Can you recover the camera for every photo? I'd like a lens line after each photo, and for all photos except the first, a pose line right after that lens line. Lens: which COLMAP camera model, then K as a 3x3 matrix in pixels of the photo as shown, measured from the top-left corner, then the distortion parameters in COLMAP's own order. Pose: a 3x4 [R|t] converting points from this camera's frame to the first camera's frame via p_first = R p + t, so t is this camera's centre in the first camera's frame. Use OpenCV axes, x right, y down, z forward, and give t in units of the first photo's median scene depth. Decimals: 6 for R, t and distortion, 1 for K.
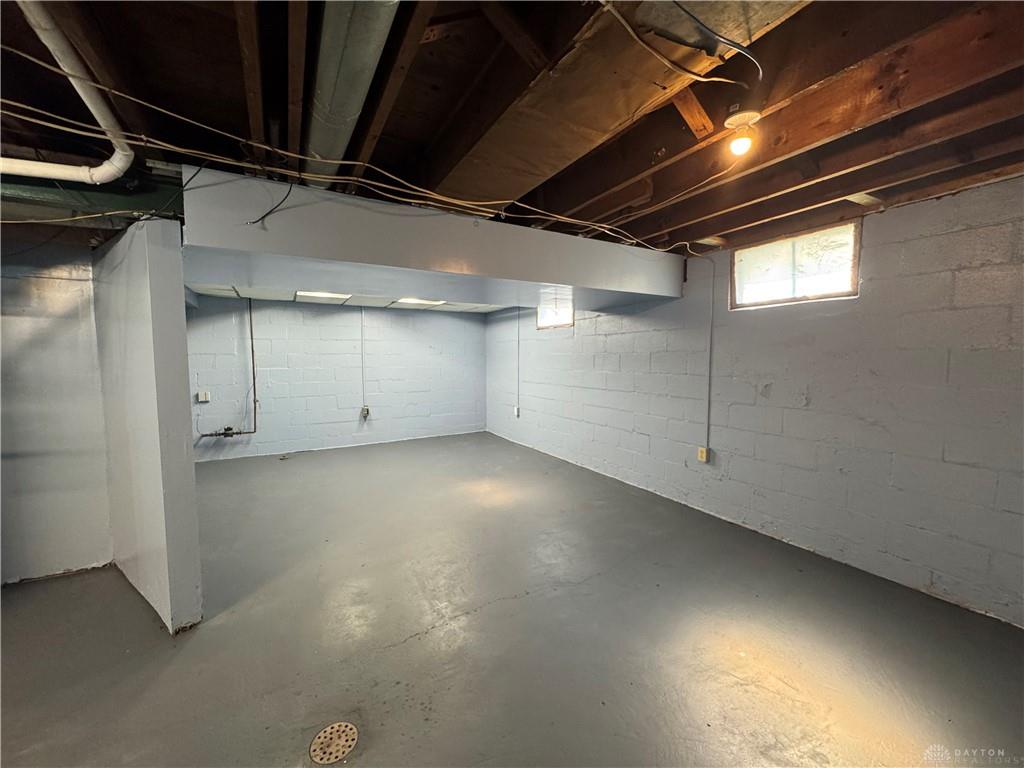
lens RADIAL K [[407.9, 0, 514.2], [0, 407.9, 386.5], [0, 0, 1]] dist [-0.002538, -0.000082]
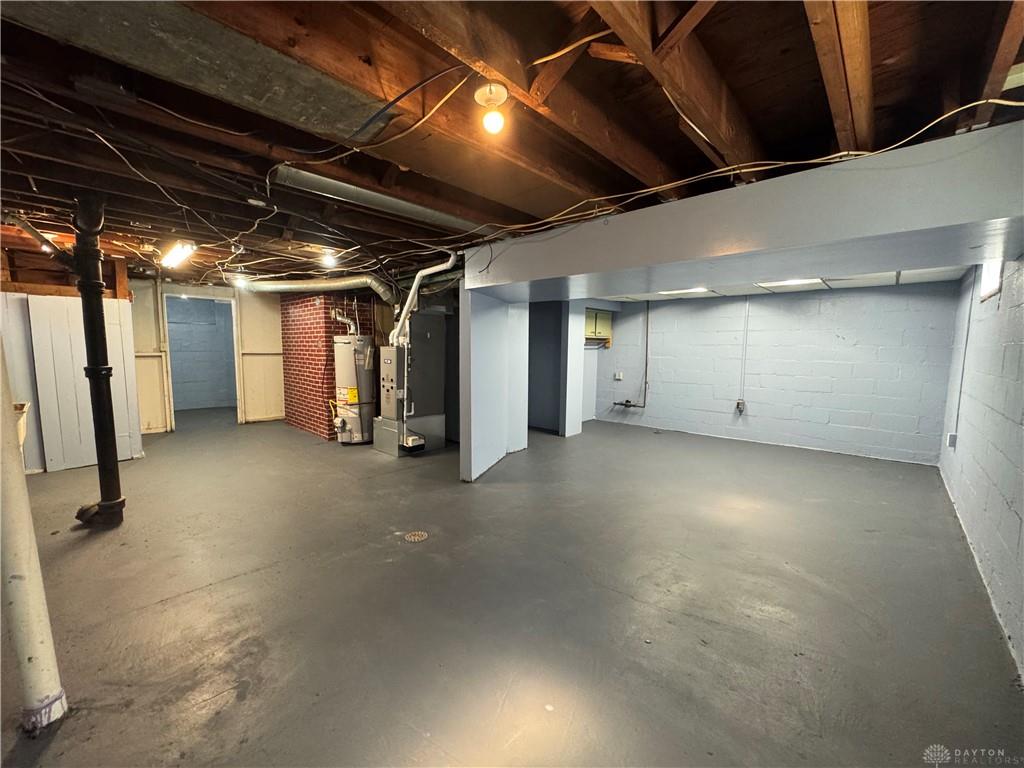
lens RADIAL K [[407.9, 0, 514.2], [0, 407.9, 386.5], [0, 0, 1]] dist [-0.002538, -0.000082]
pose [[0.307786, 0.095944, -0.946606, 0.459682], [-0.079661, 0.994008, 0.074847, -0.015103], [0.948115, 0.052371, 0.313585, 0.233831]]
